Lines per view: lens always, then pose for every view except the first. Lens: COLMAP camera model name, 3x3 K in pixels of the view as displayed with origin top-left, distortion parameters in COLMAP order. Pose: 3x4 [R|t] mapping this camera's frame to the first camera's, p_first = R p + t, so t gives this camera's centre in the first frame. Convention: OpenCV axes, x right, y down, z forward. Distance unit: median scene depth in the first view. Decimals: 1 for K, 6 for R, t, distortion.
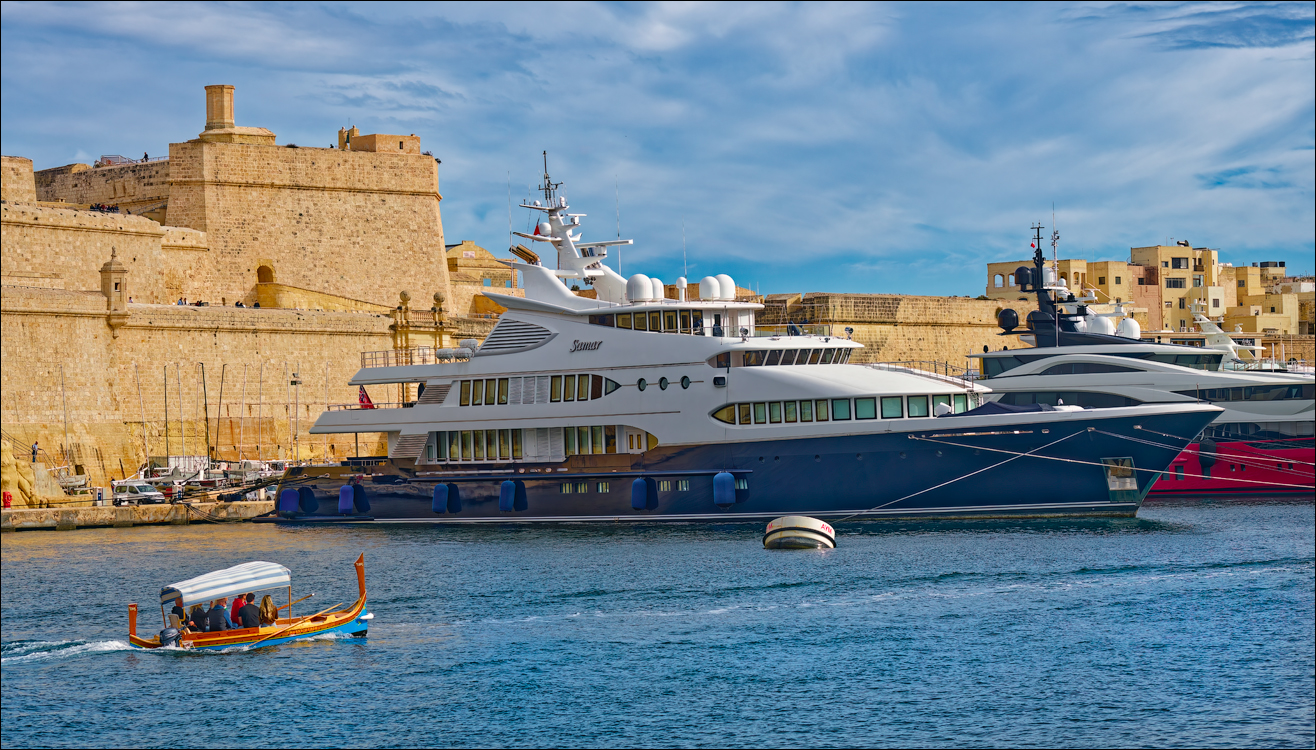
lens RADIAL K [[3720.0, 0, 657.4], [0, 3720.0, 371.6], [0, 0, 1]] dist [0.017945, 0.000000]
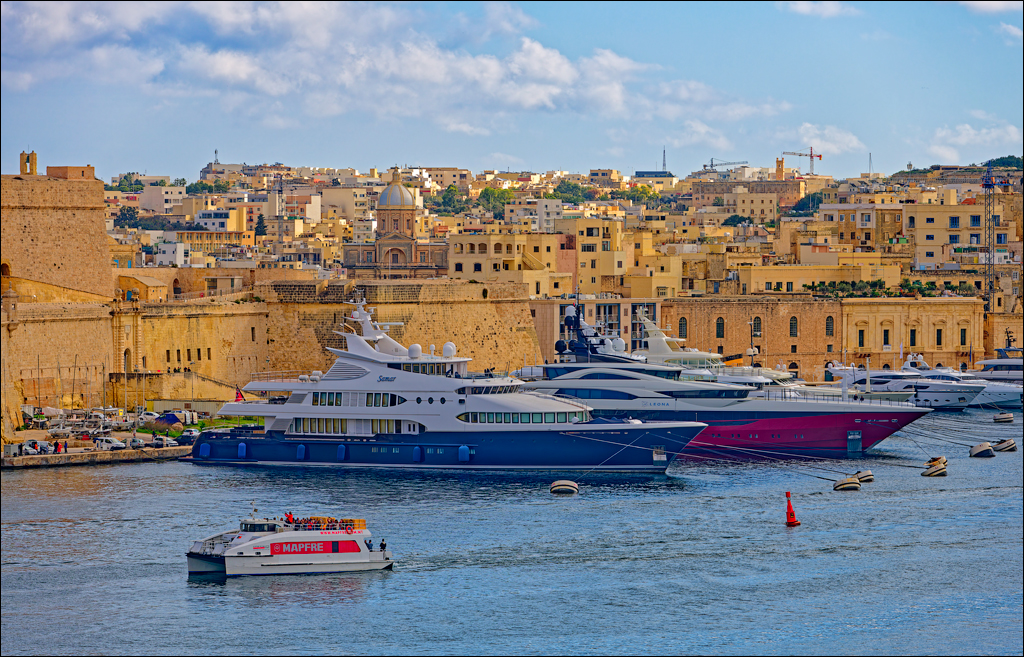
lens RADIAL K [[5946.8, 0, 512.3], [0, 5946.8, 328.4], [0, 0, 1]] dist [0.567797, 0.000000]
pose [[0.985939, 0.019916, 0.165914, -0.390807], [-0.026388, 0.998971, 0.036893, -0.124323], [-0.165009, -0.040752, 0.985450, -1.747314]]
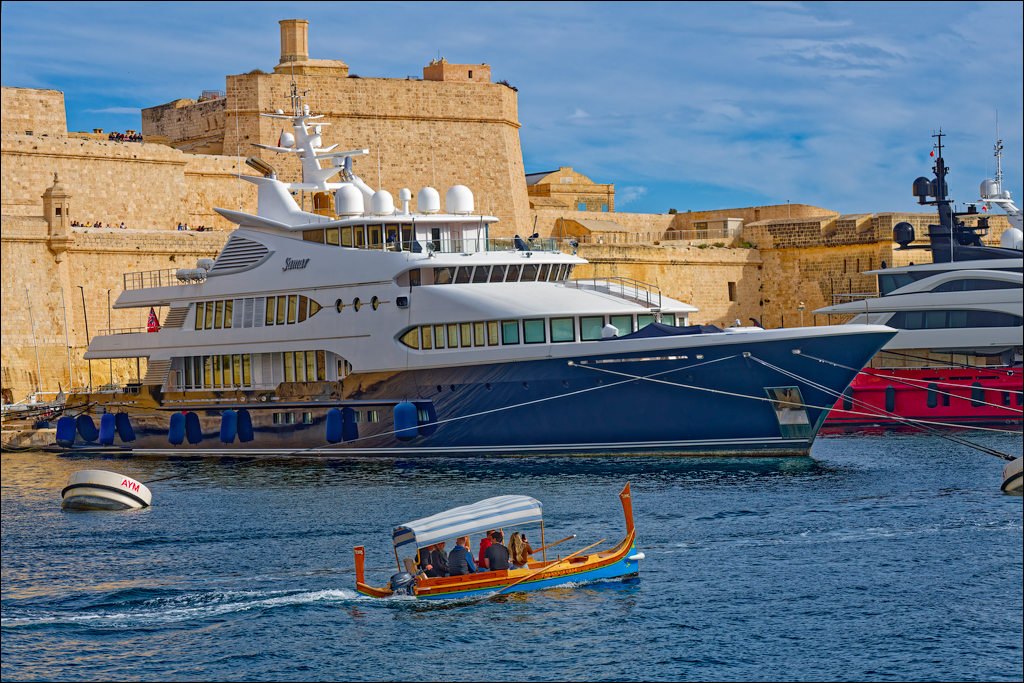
lens RADIAL K [[3148.3, 0, 507.6], [0, 3148.3, 344.2], [0, 0, 1]] dist [-0.030496, 0.000000]
pose [[0.982473, -0.004748, -0.186346, 0.142980], [0.007703, 0.999856, 0.015135, 0.001211], [0.186247, -0.016305, 0.982368, 0.197085]]
